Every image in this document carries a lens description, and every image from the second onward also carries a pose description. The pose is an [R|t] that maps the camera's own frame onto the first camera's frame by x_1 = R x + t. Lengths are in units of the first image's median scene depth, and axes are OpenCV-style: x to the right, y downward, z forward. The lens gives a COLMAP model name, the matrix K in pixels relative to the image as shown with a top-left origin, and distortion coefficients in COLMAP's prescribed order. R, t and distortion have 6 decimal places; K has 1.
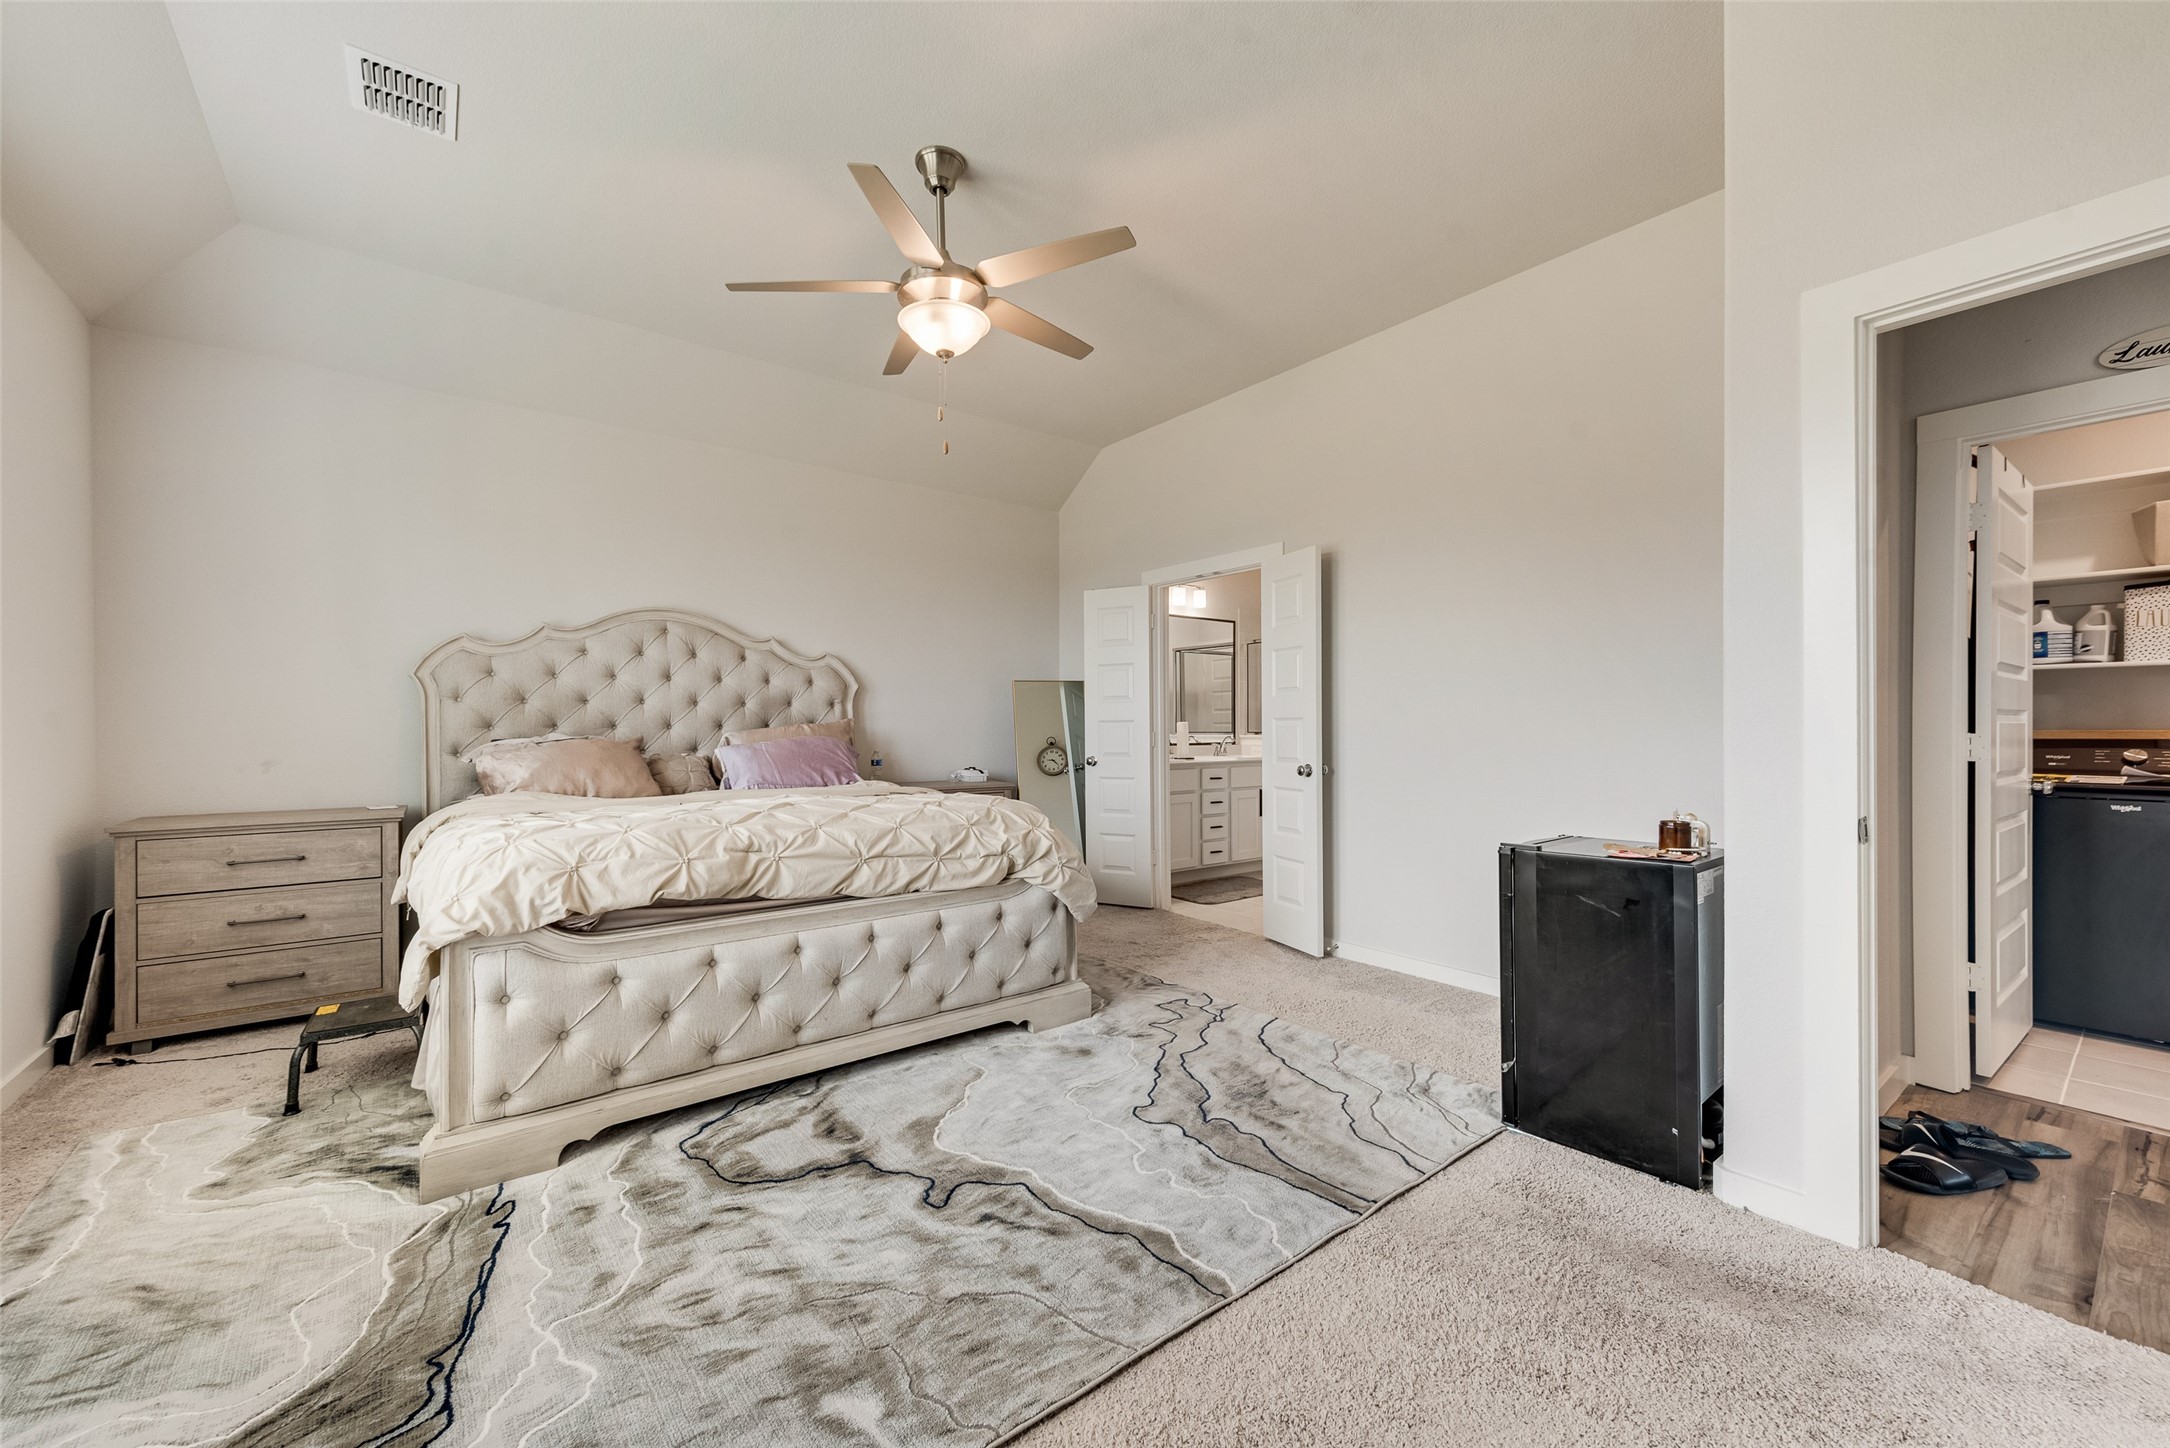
lens RADIAL K [[850.4, 0, 1080.7], [0, 850.4, 735.0], [0, 0, 1]] dist [0.006822, -0.000540]
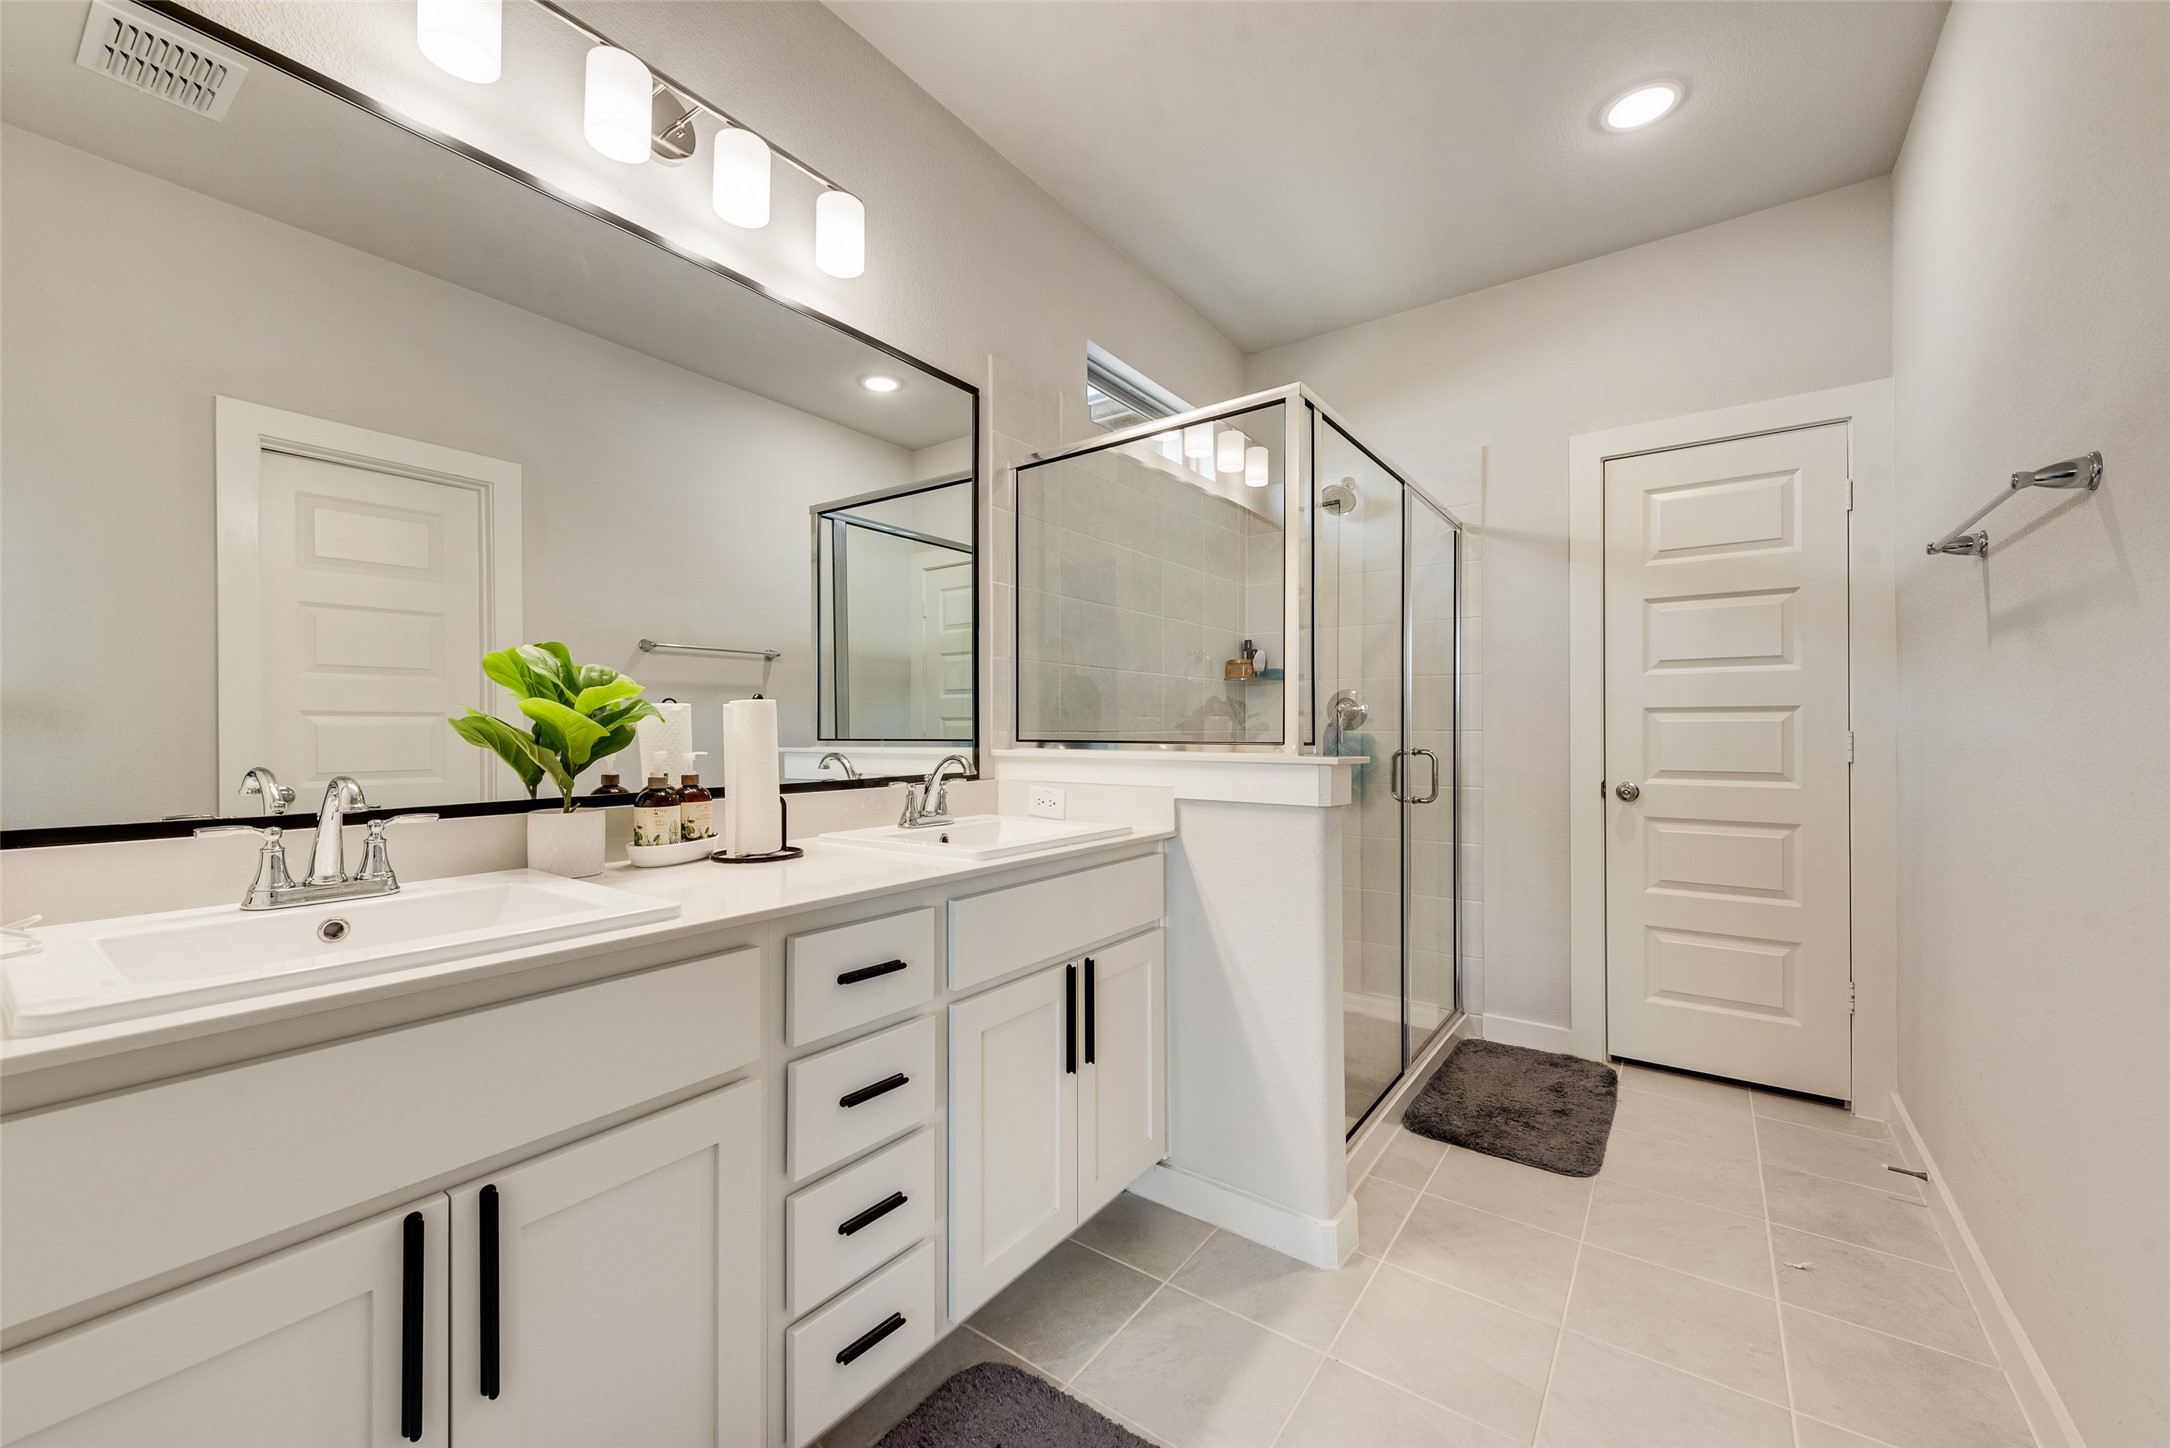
lens RADIAL K [[850.4, 0, 1080.7], [0, 850.4, 735.0], [0, 0, 1]] dist [0.006822, -0.000540]
pose [[0.957467, 0.009611, 0.288383, 0.128838], [-0.008310, 0.999949, -0.005737, -0.004703], [-0.288423, 0.003096, 0.957498, 0.686580]]
